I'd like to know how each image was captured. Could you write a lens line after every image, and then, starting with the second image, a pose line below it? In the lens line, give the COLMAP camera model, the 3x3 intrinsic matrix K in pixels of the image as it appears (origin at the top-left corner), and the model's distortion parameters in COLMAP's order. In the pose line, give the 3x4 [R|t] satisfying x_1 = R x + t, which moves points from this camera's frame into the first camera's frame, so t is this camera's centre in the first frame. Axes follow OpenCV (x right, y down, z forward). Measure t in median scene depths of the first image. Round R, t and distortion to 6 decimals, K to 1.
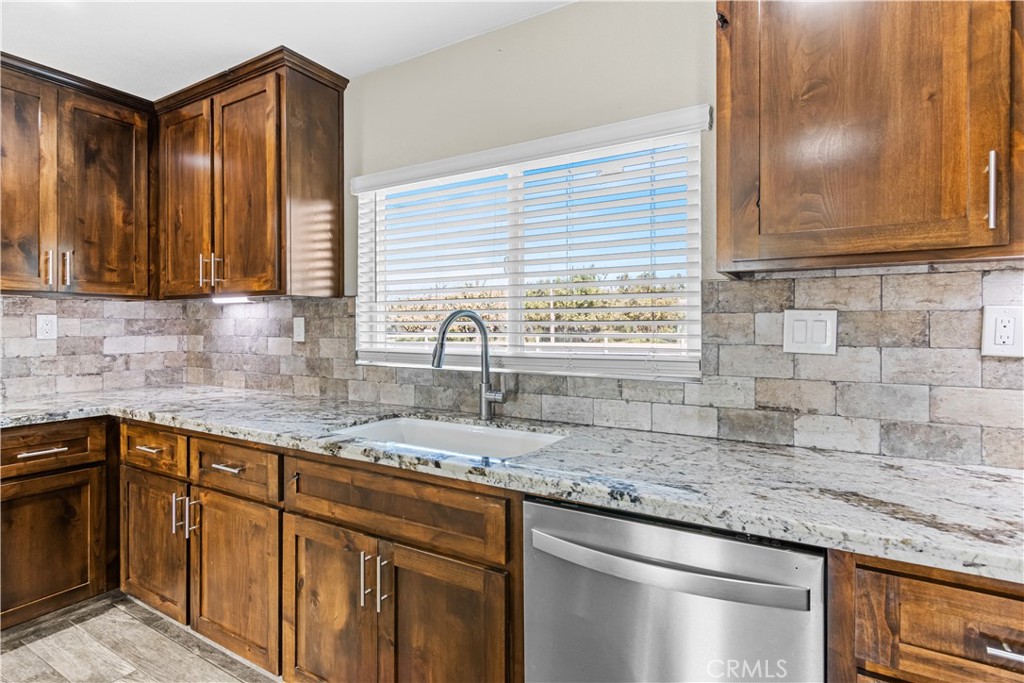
lens RADIAL K [[518.2, 0, 492.3], [0, 518.2, 324.5], [0, 0, 1]] dist [-0.003419, 0.000322]
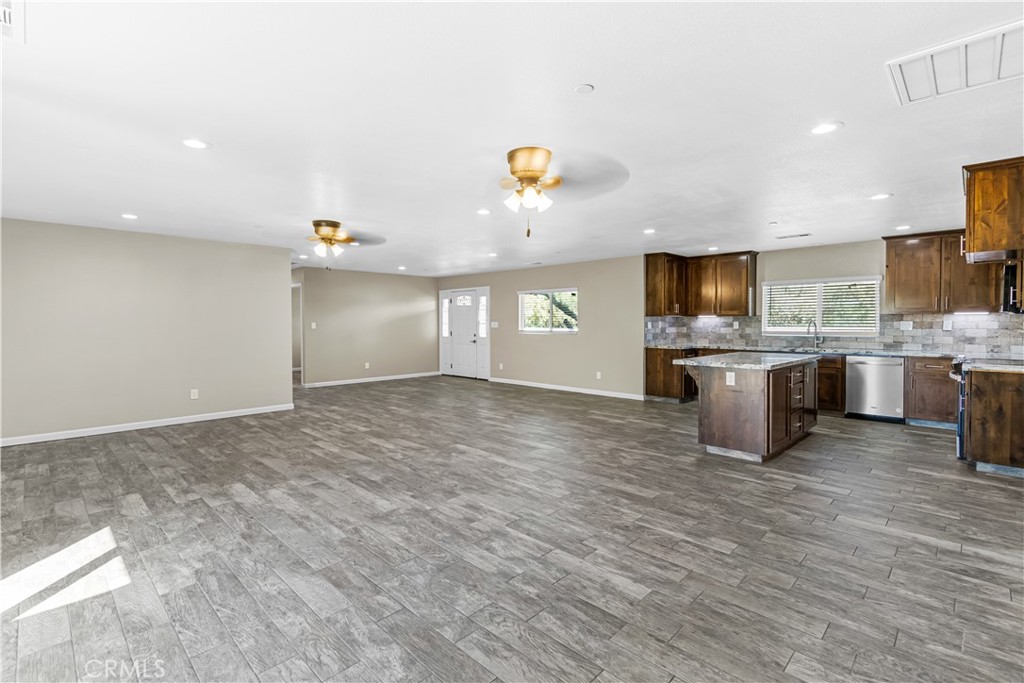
lens RADIAL K [[501.3, 0, 495.5], [0, 501.3, 332.4], [0, 0, 1]] dist [0.006524, -0.003865]
pose [[0.979159, -0.000063, -0.203097, -1.989521], [0.006007, 0.999571, 0.028650, -0.073622], [0.203008, -0.029273, 0.978739, -3.977074]]
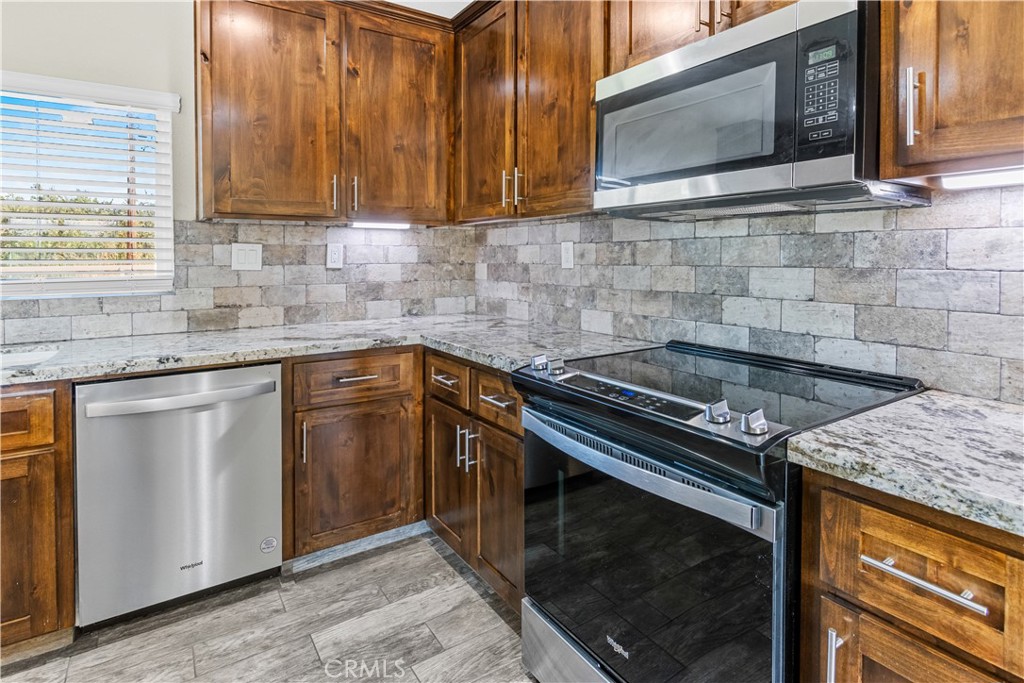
lens RADIAL K [[526.3, 0, 496.9], [0, 526.3, 267.7], [0, 0, 1]] dist [0.001748, -0.001502]
pose [[0.423661, -0.018907, 0.905623, -0.521269], [-0.001446, 0.999767, 0.021549, 0.010424], [-0.905820, -0.010439, 0.423535, -0.391477]]
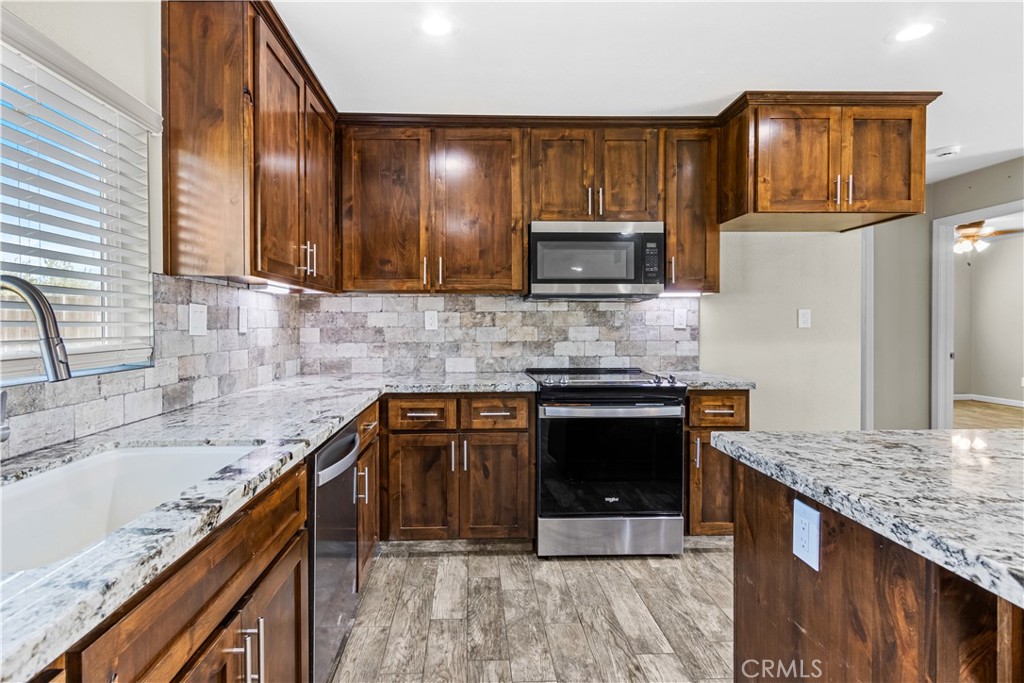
lens RADIAL K [[503.3, 0, 494.7], [0, 503.3, 331.7], [0, 0, 1]] dist [-0.000965, -0.002152]
pose [[-0.555815, -0.009952, 0.831247, -0.891316], [0.000594, 0.999923, 0.012368, 0.027590], [-0.831306, 0.007368, -0.555766, 1.015155]]
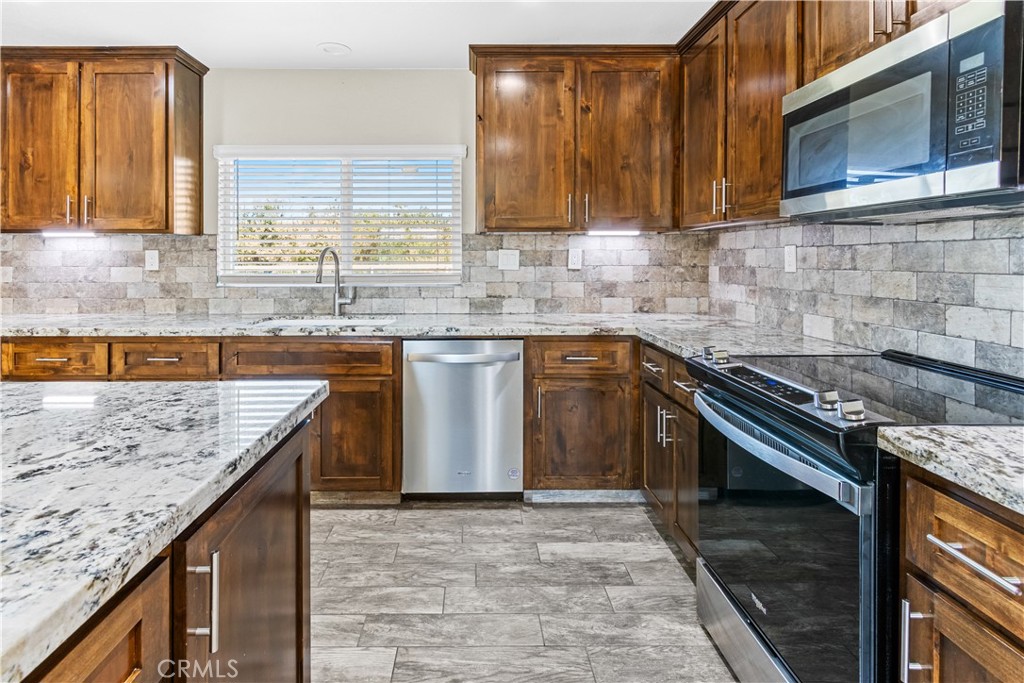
lens RADIAL K [[518.2, 0, 475.2], [0, 518.2, 261.2], [0, 0, 1]] dist [-0.003419, 0.000322]
pose [[0.844156, -0.003908, 0.536083, -0.622518], [-0.000845, 0.999962, 0.008621, 0.001074], [-0.536096, -0.007730, 0.844121, -0.703560]]
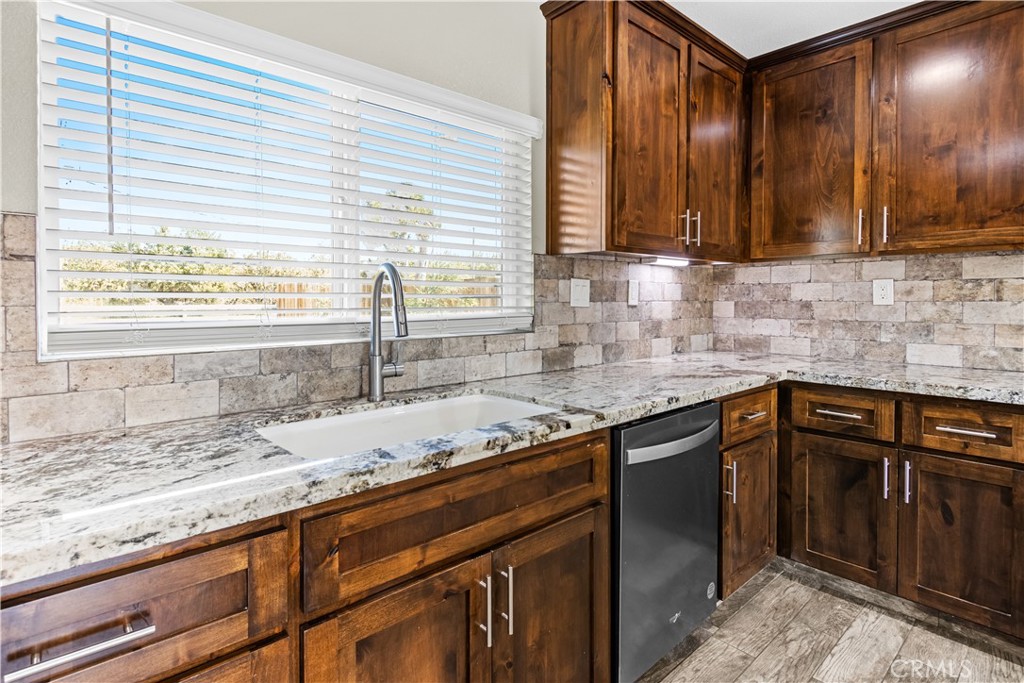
lens RADIAL K [[518.2, 0, 519.4], [0, 518.2, 305.4], [0, 0, 1]] dist [-0.003419, 0.000322]
pose [[0.287429, -0.012219, 0.957724, -0.875499], [-0.002783, 0.999904, 0.013593, 0.028891], [-0.957798, -0.006572, 0.287367, 0.676785]]
